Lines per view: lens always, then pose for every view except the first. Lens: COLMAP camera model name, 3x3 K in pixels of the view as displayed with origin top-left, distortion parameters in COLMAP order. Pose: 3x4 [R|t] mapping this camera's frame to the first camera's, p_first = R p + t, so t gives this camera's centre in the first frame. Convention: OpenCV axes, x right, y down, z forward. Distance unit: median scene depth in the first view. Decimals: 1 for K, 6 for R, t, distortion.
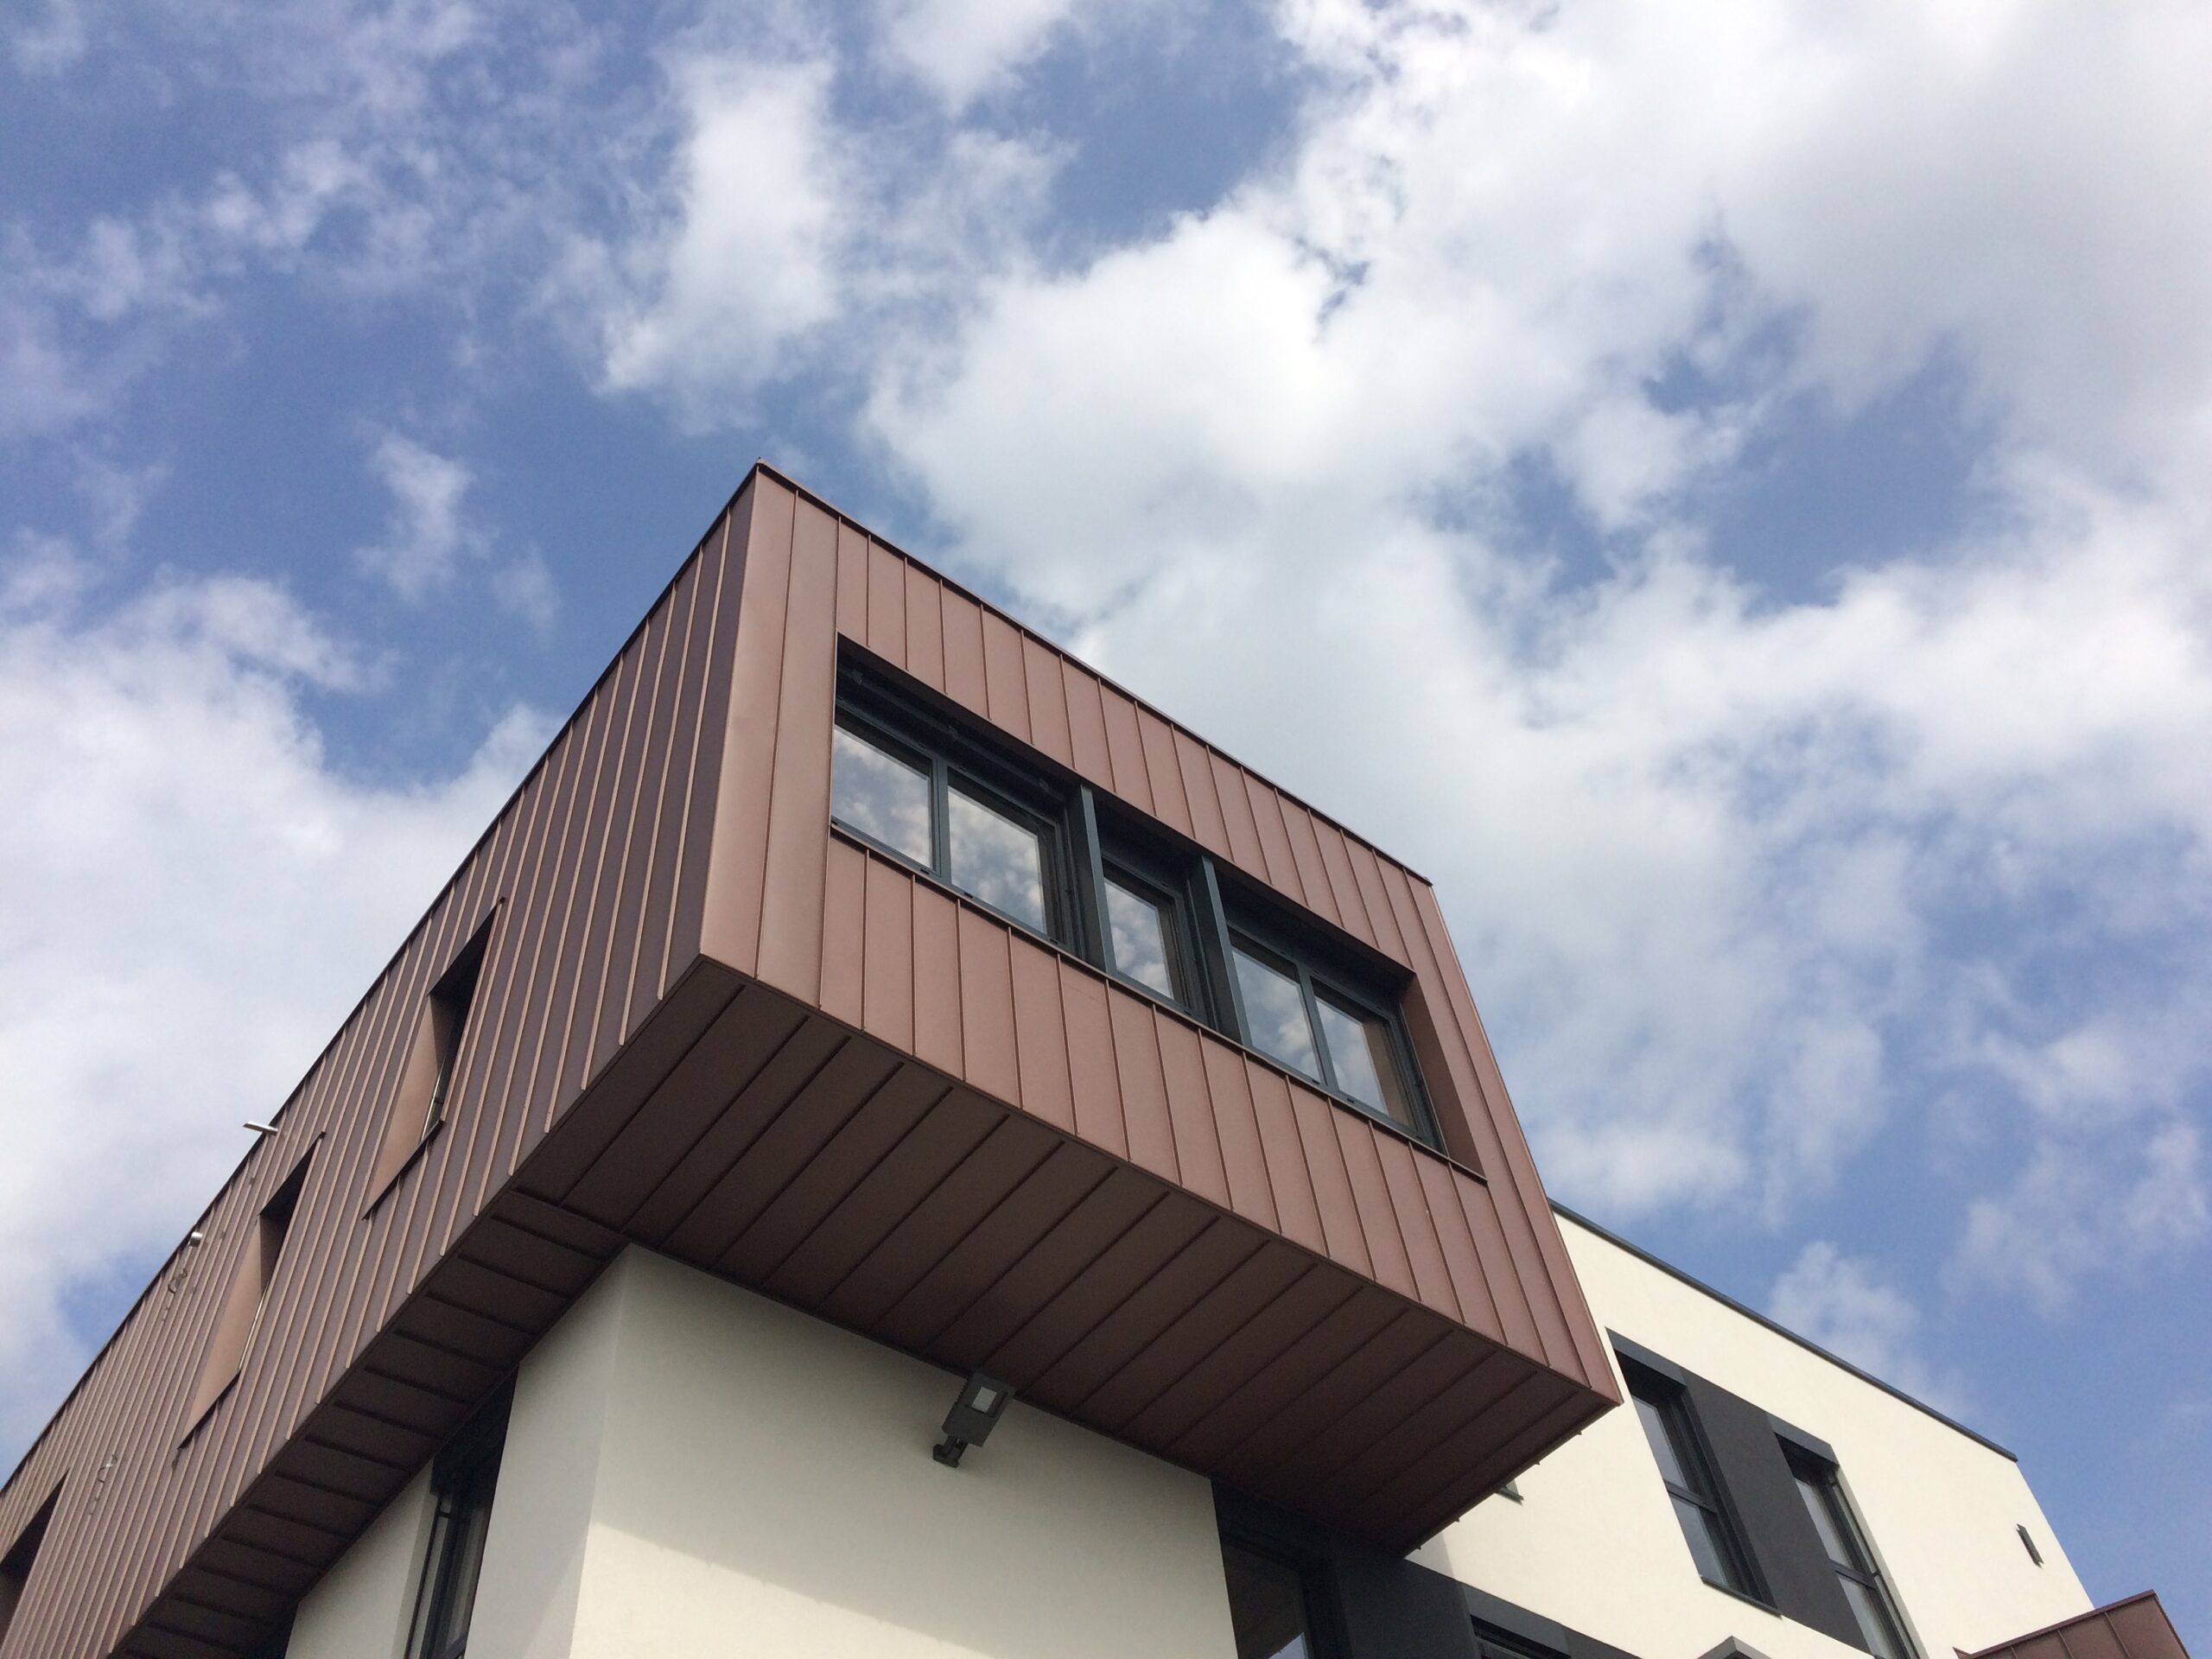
lens RADIAL K [[2076.3, 0, 1106.0], [0, 2076.3, 829.5], [0, 0, 1]] dist [0.005462, 0.000279]
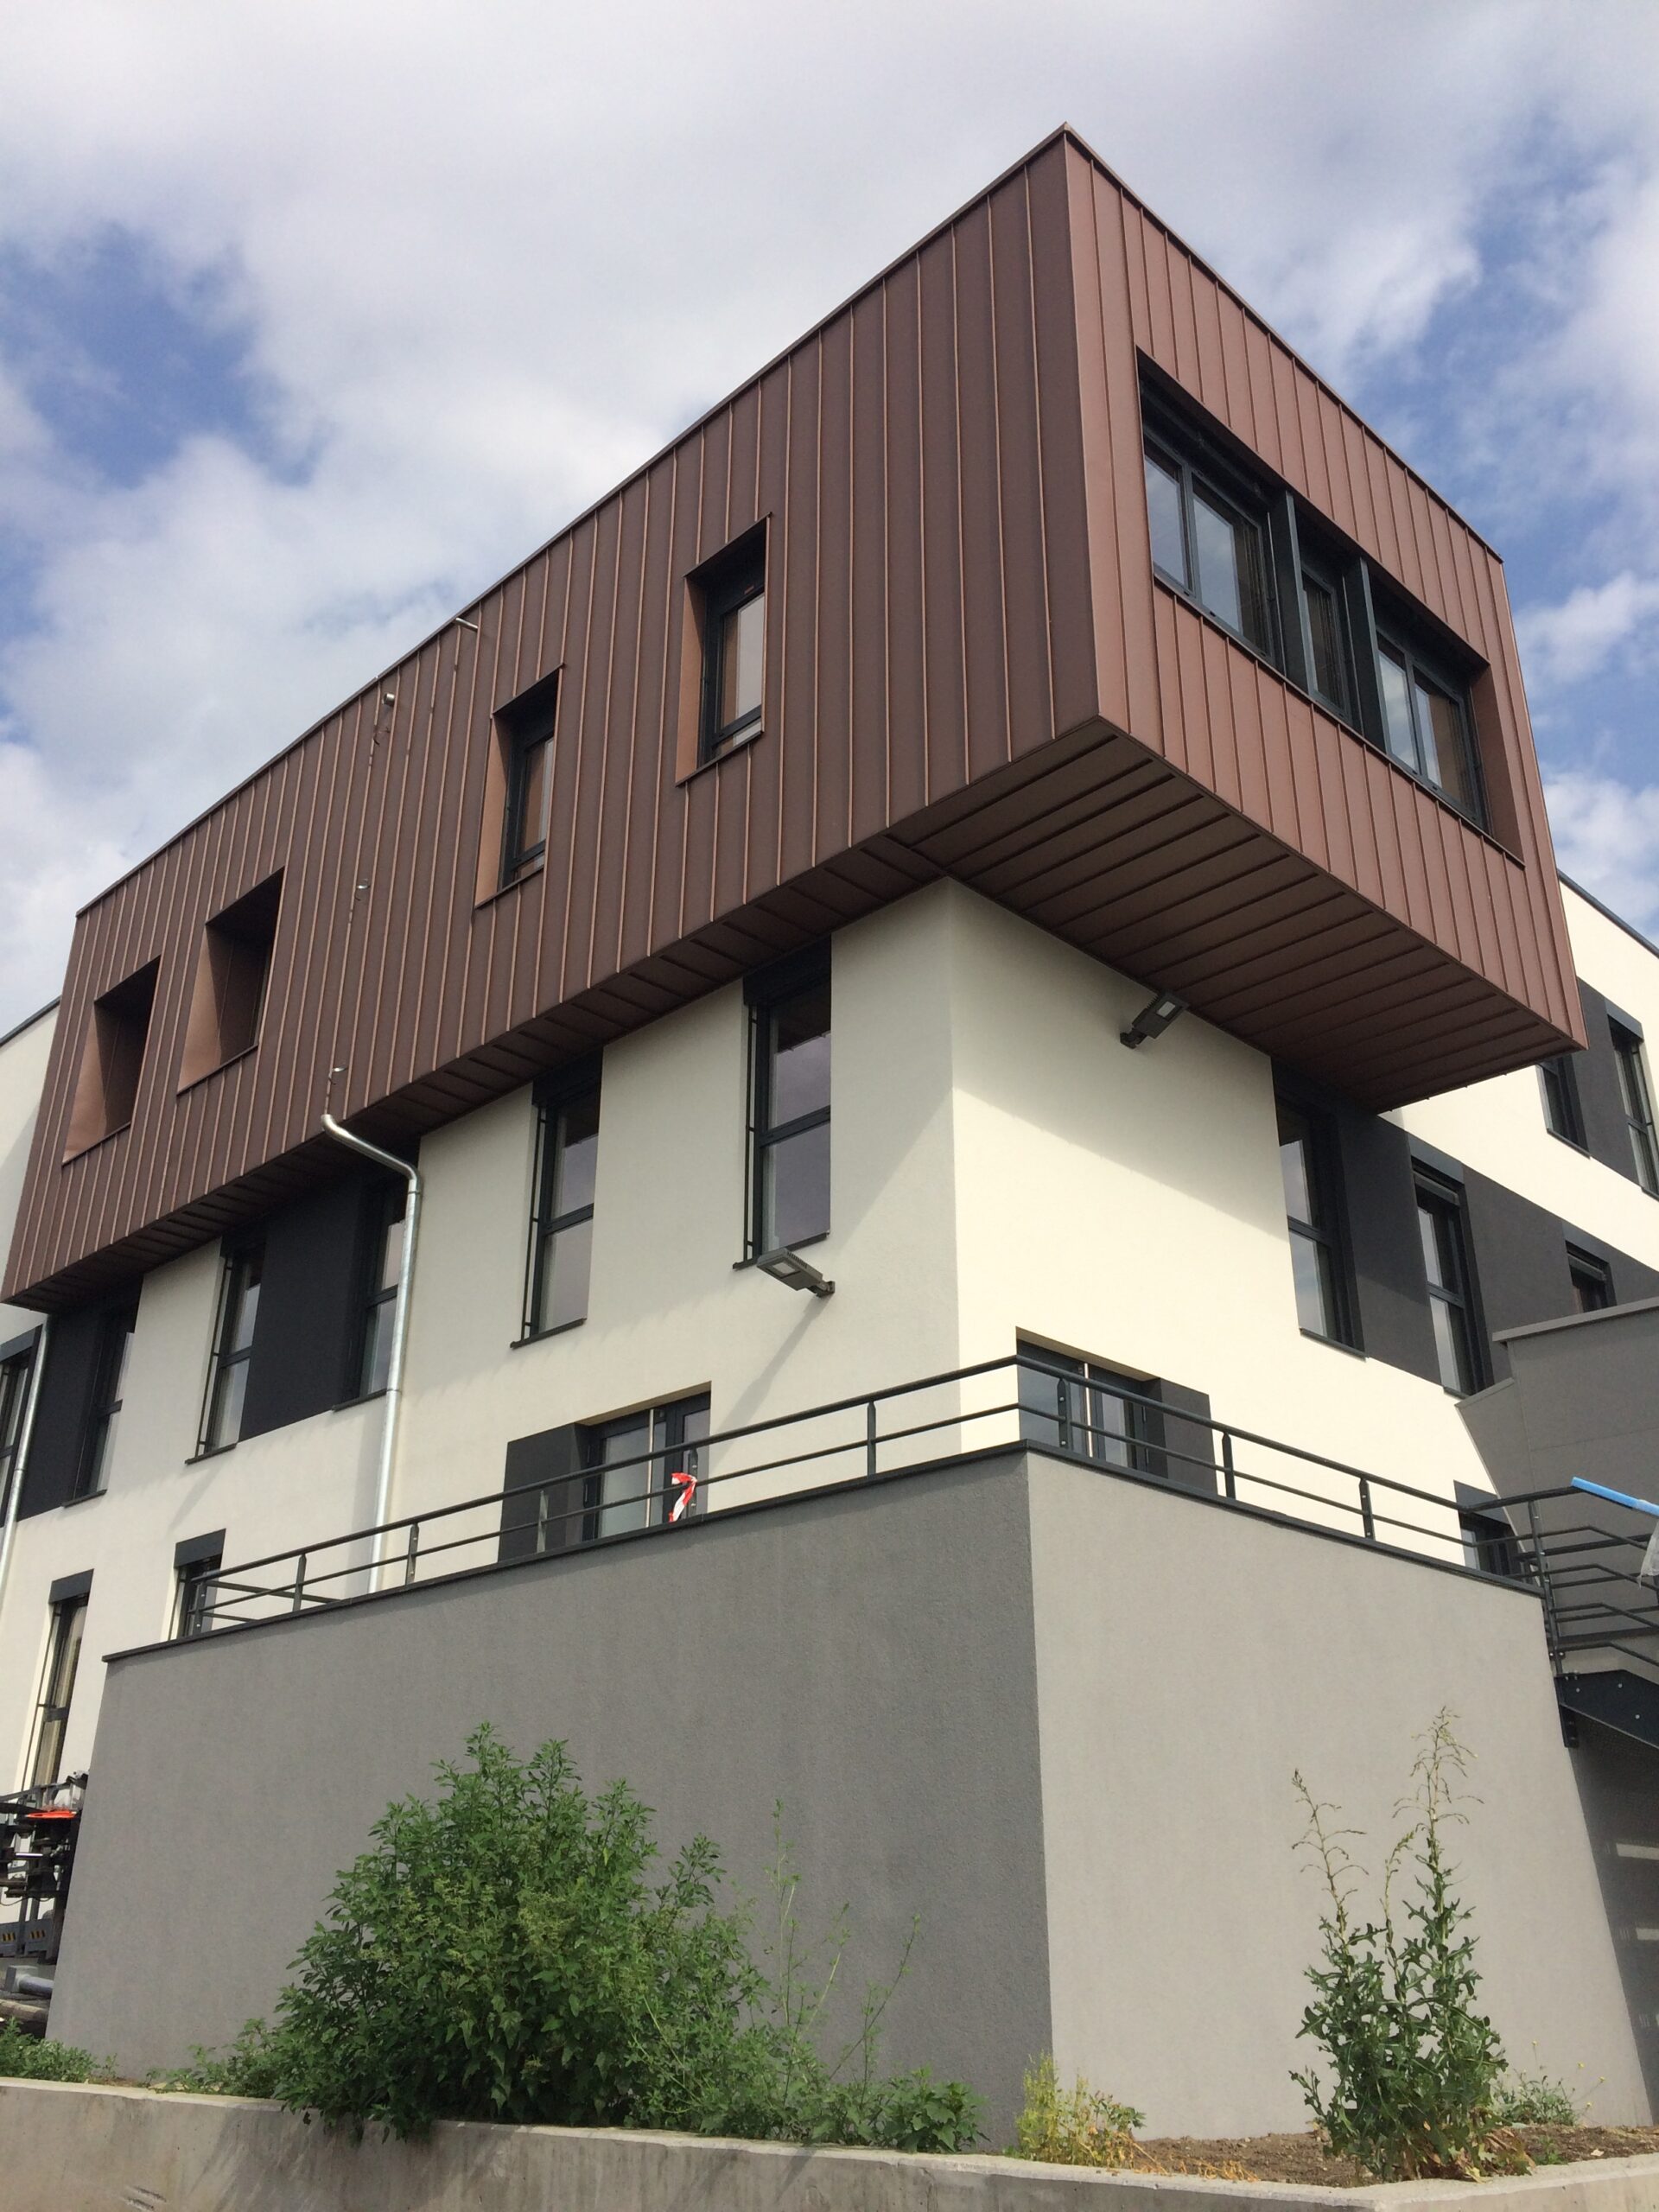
lens RADIAL K [[1885.2, 0, 829.5], [0, 1885.2, 1106.0], [0, 0, 1]] dist [0.264386, -0.000833]
pose [[0.989773, 0.132283, 0.053399, -0.284305], [-0.142276, 0.888159, 0.436957, -0.162956], [0.010375, -0.440086, 0.897896, -0.155258]]
